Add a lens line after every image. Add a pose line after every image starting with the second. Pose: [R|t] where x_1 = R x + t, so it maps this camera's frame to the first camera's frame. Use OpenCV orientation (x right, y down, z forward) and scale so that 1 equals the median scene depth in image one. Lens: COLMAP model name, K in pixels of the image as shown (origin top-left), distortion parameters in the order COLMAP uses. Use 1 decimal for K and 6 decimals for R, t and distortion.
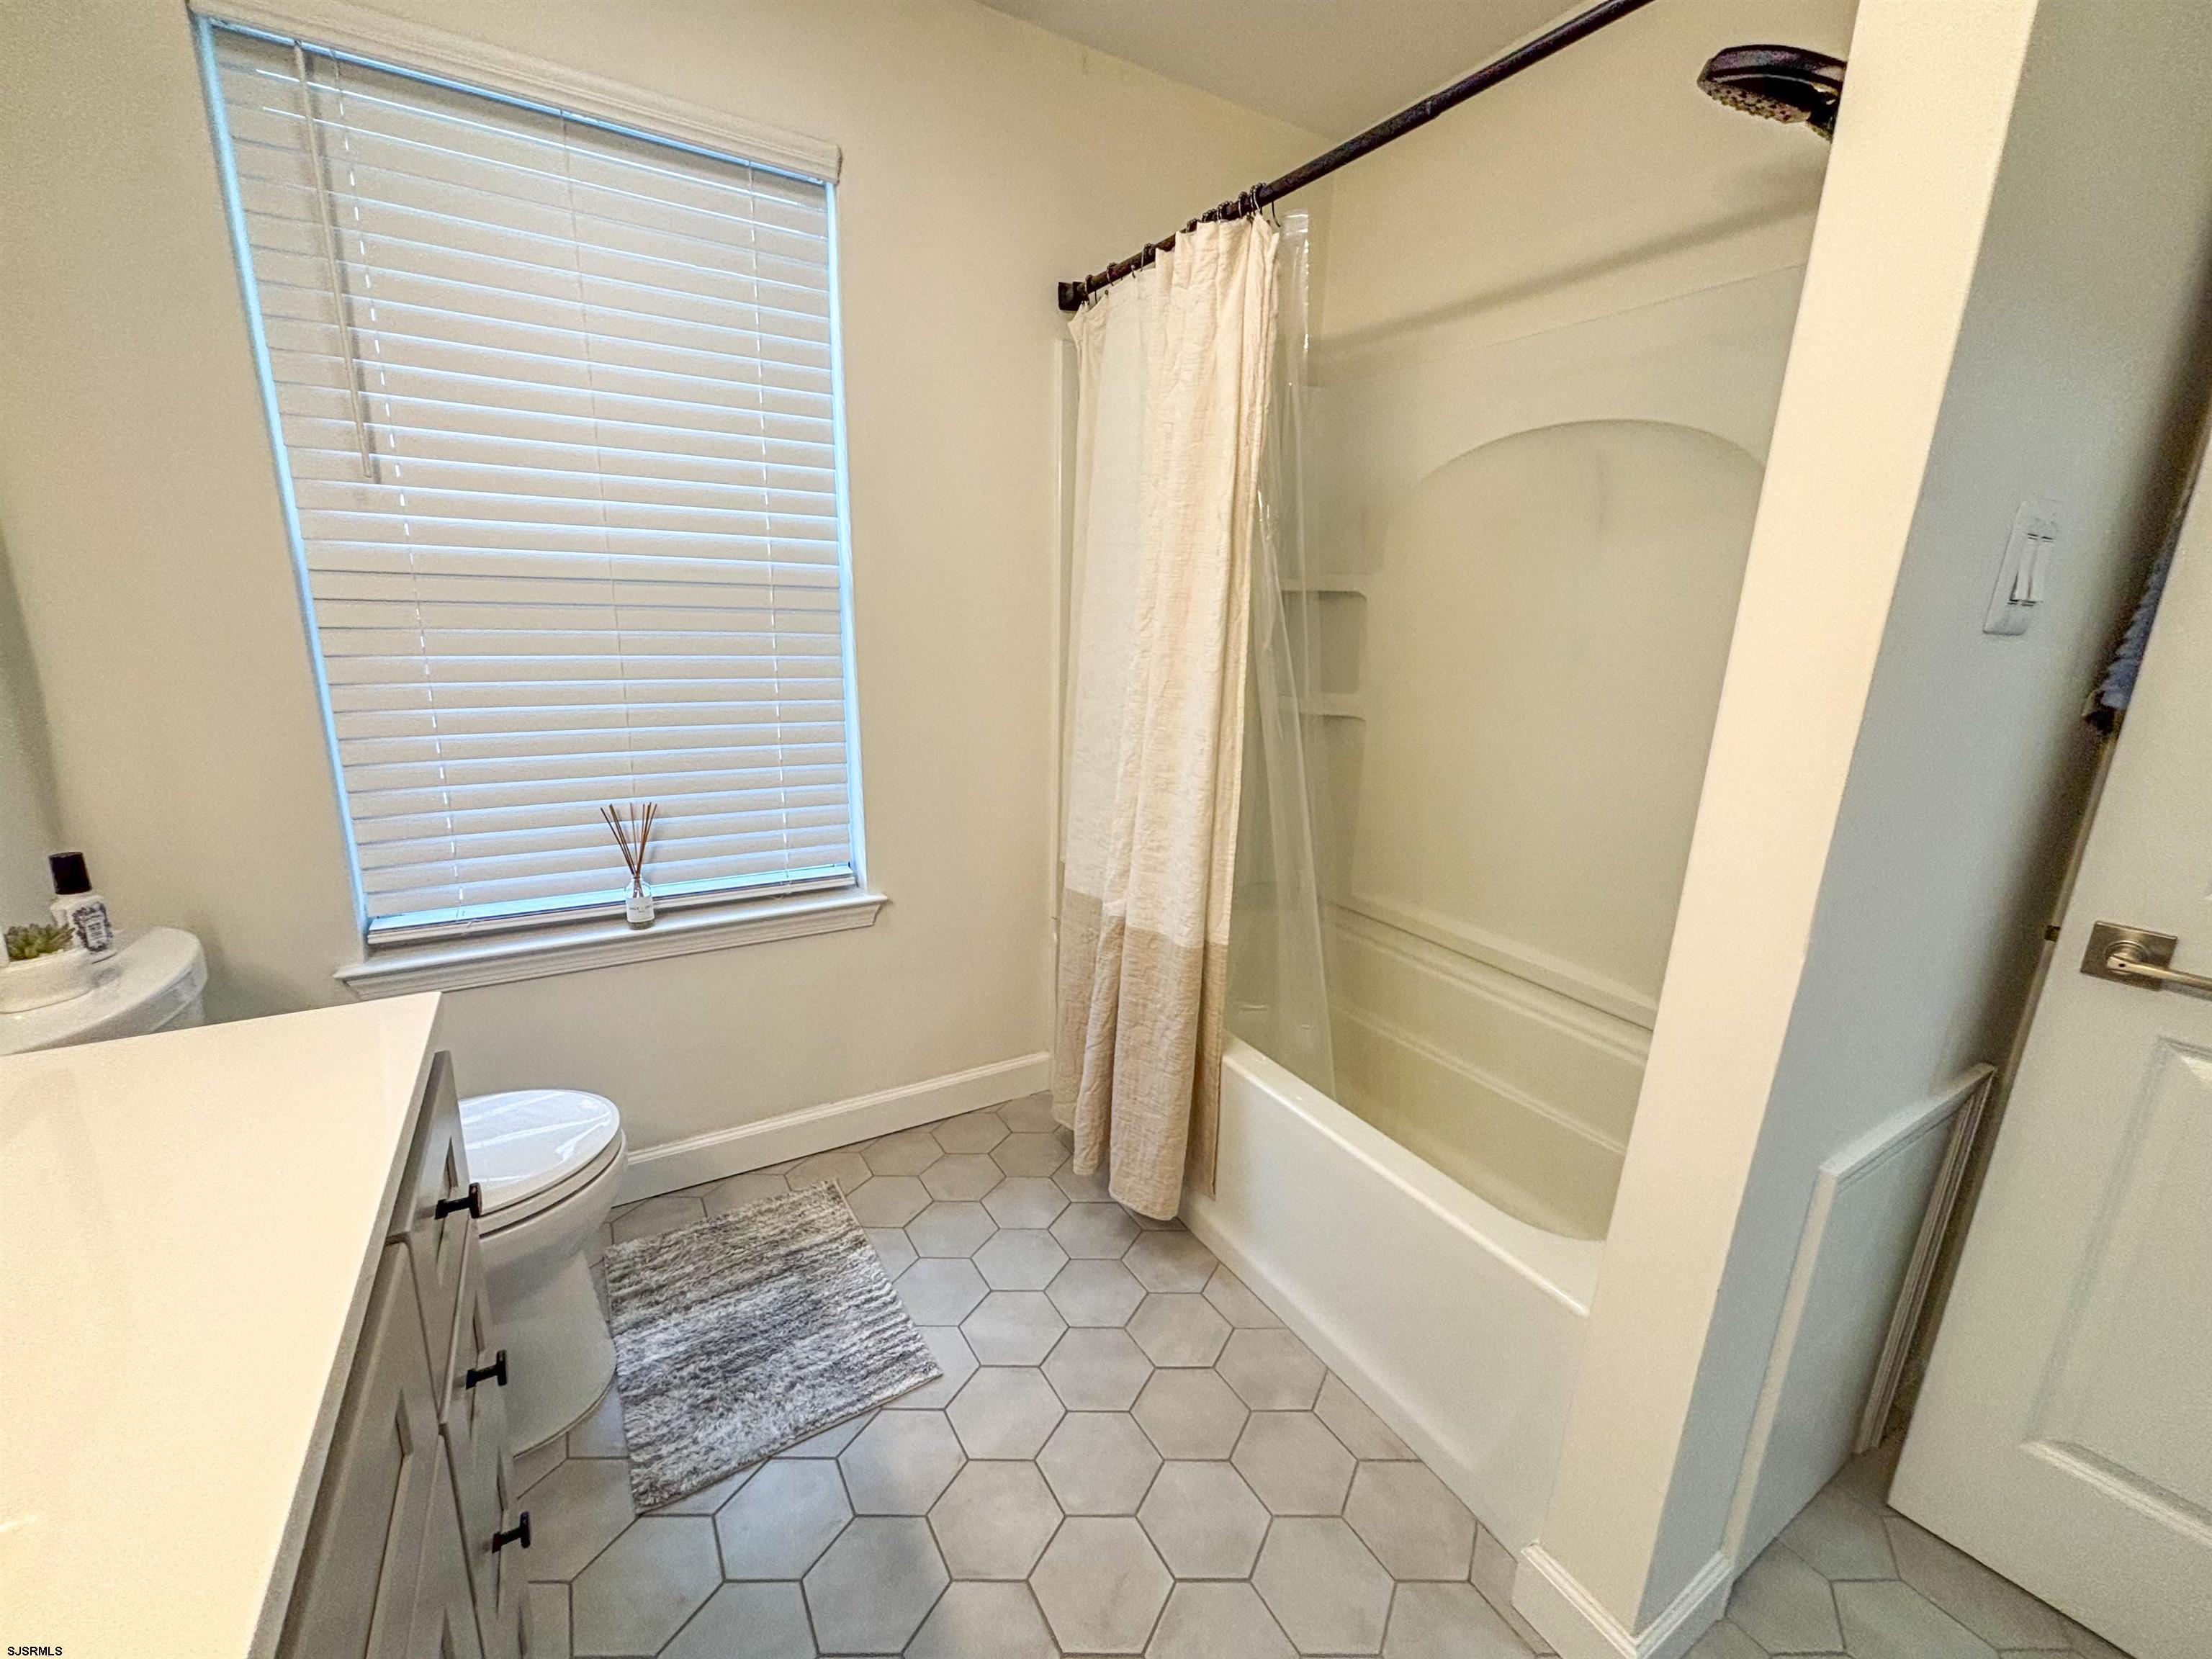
lens RADIAL K [[889.2, 0, 1109.4], [0, 889.2, 827.0], [0, 0, 1]] dist [0.000211, -0.000399]
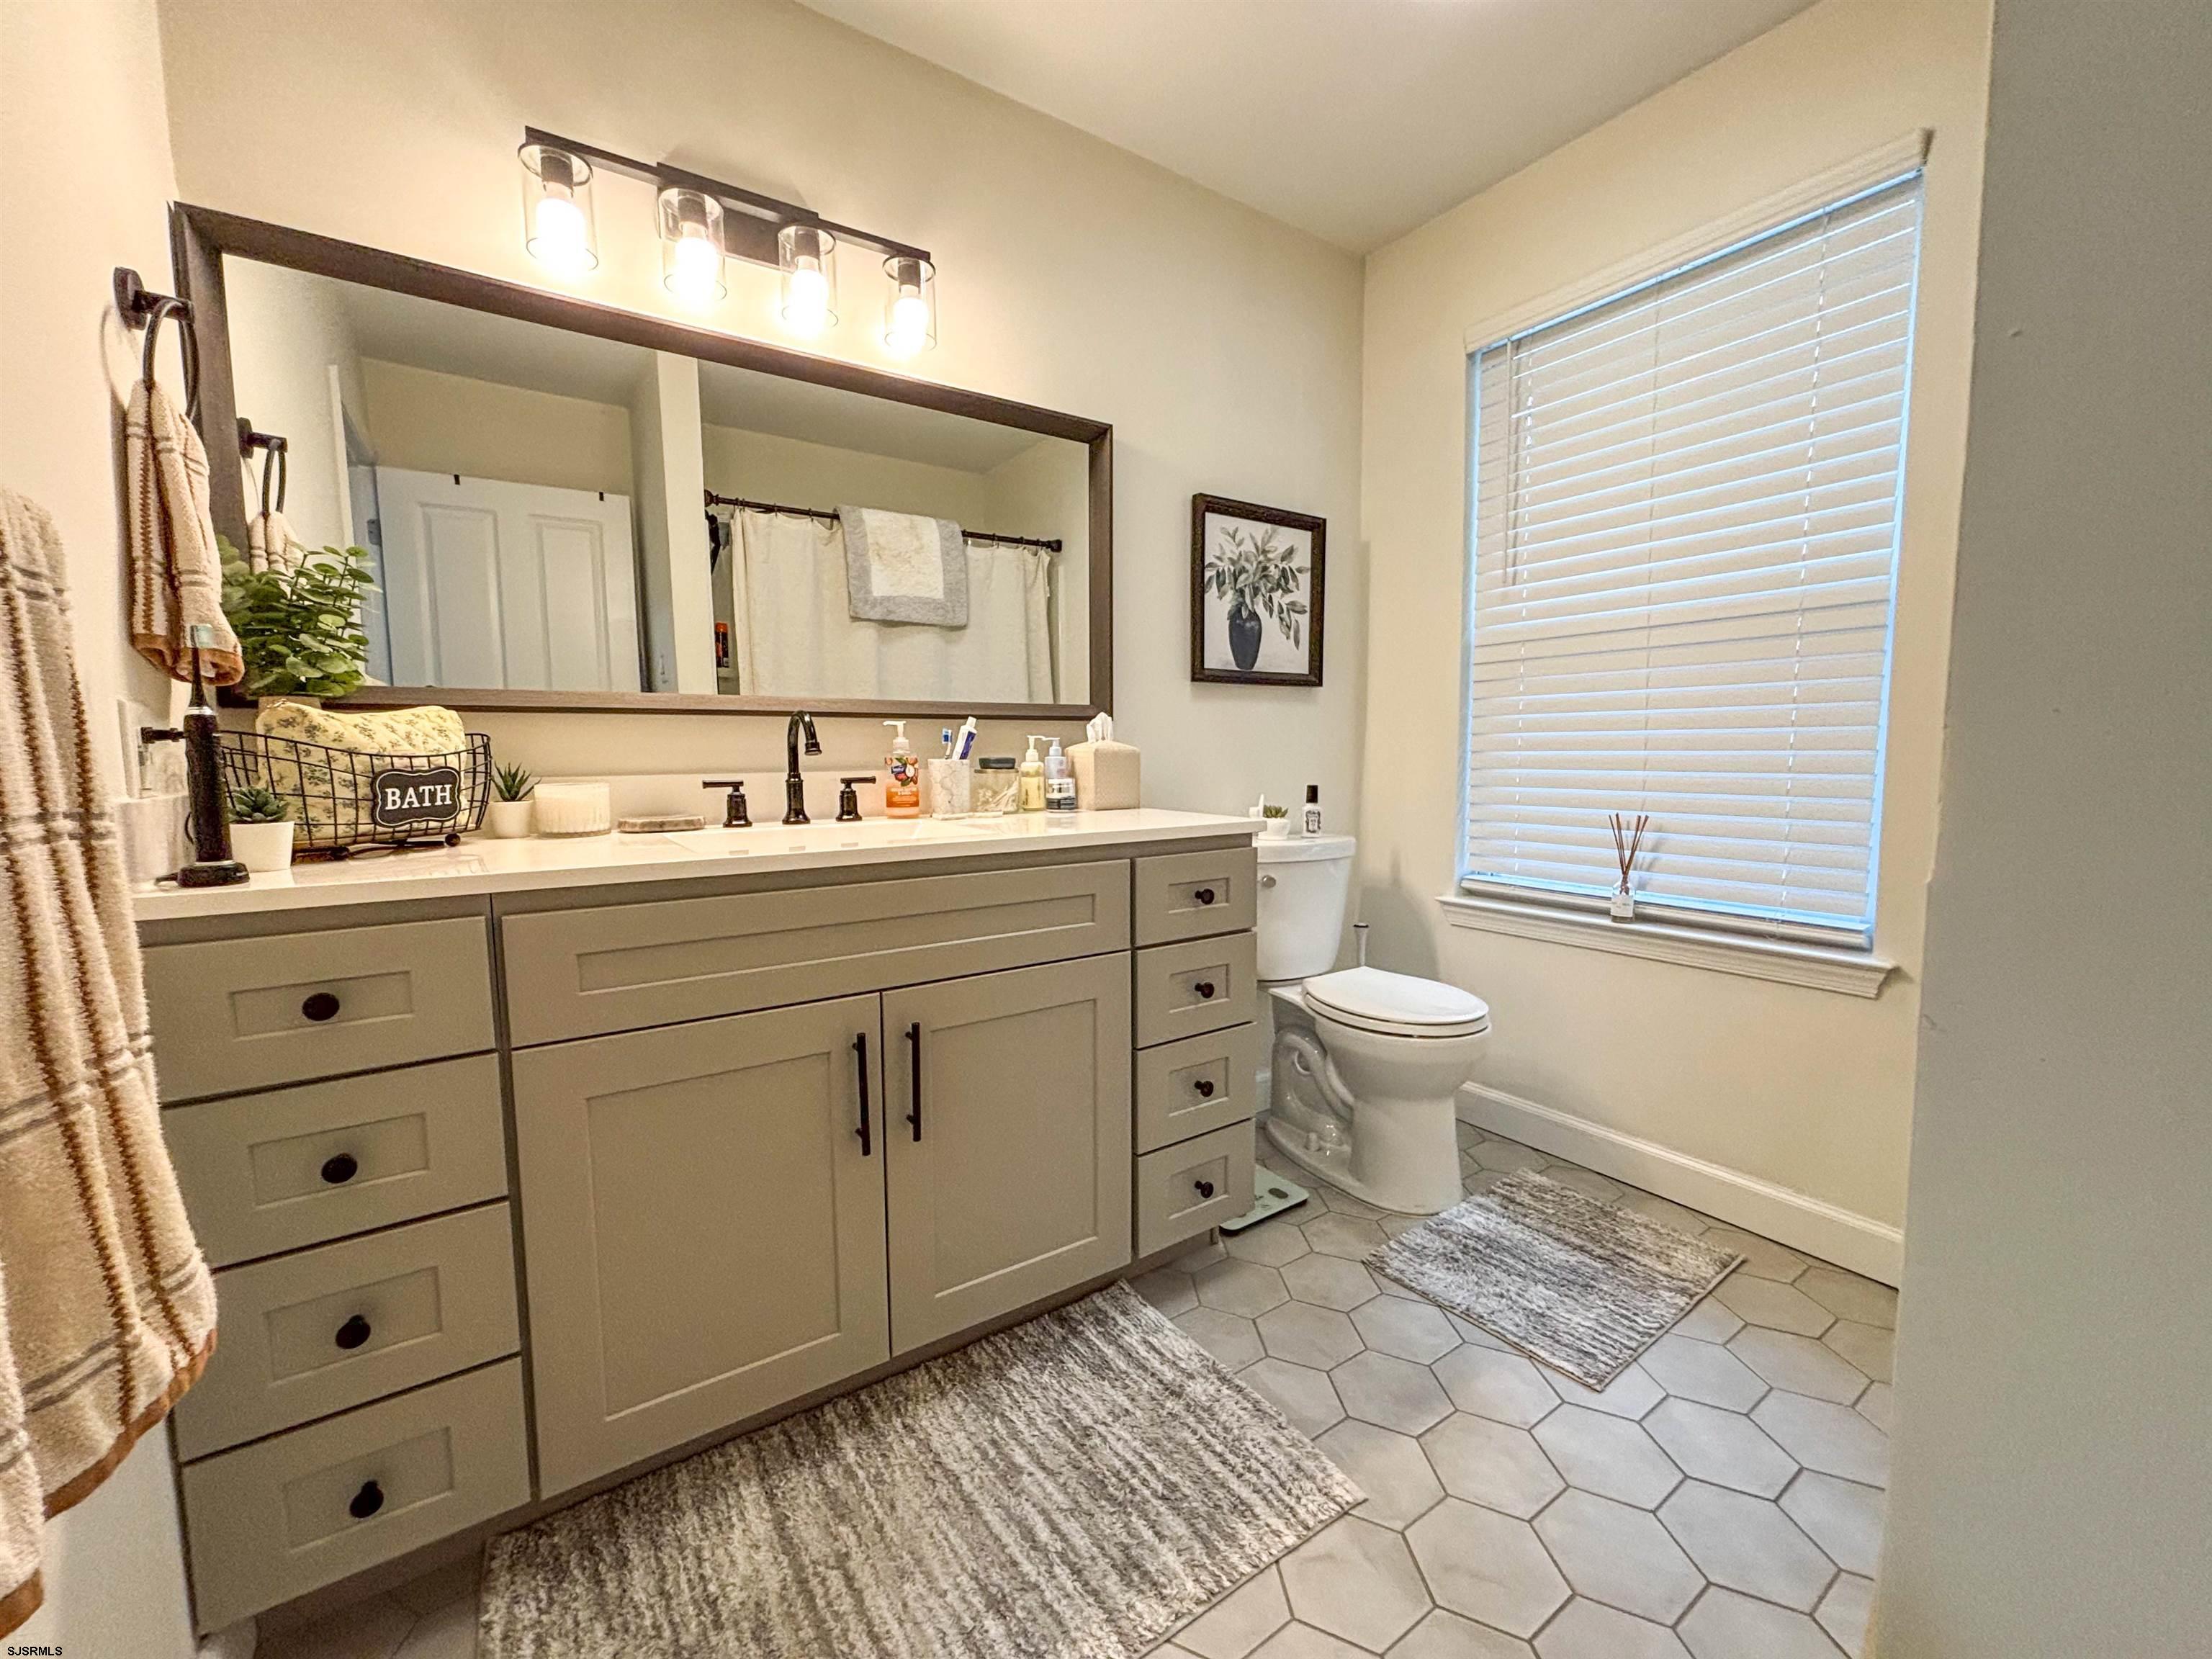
lens RADIAL K [[889.2, 0, 1113.9], [0, 889.2, 829.8], [0, 0, 1]] dist [0.000211, -0.000399]
pose [[0.075849, 0.065792, -0.994946, 0.660153], [-0.222656, 0.973743, 0.047416, 0.102309], [0.971942, 0.217934, 0.088507, 0.279070]]
